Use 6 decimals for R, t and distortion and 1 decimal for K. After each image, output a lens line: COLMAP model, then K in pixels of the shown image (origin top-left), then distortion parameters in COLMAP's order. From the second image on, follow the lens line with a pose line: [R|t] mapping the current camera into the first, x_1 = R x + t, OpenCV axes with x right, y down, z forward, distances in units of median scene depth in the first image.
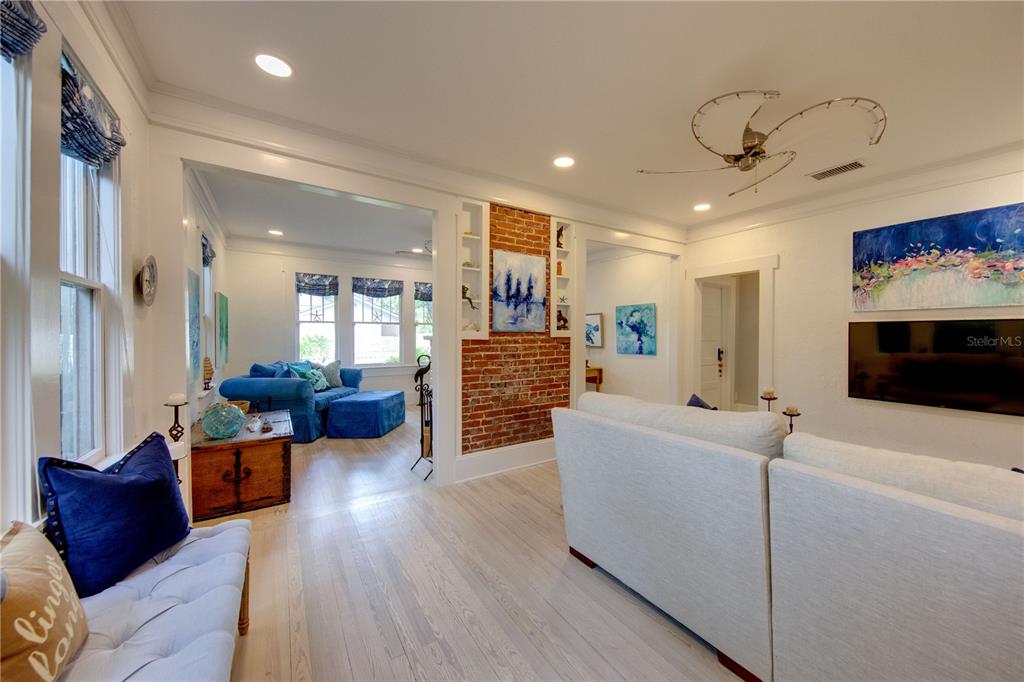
lens RADIAL K [[392.2, 0, 508.4], [0, 392.2, 337.6], [0, 0, 1]] dist [0.007175, -0.003513]
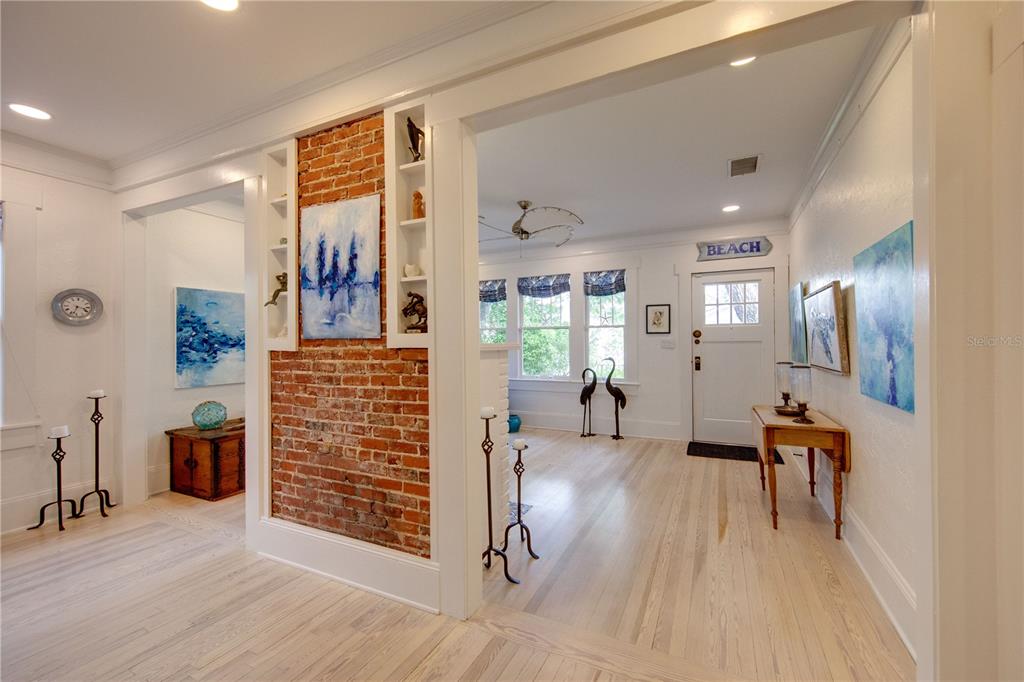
lens RADIAL K [[392.2, 0, 532.0], [0, 392.2, 336.8], [0, 0, 1]] dist [0.007175, -0.003513]
pose [[0.549589, -0.012561, -0.835341, 0.653112], [0.001490, 0.999900, -0.014056, -0.008258], [0.835434, 0.006480, 0.549553, 0.909251]]
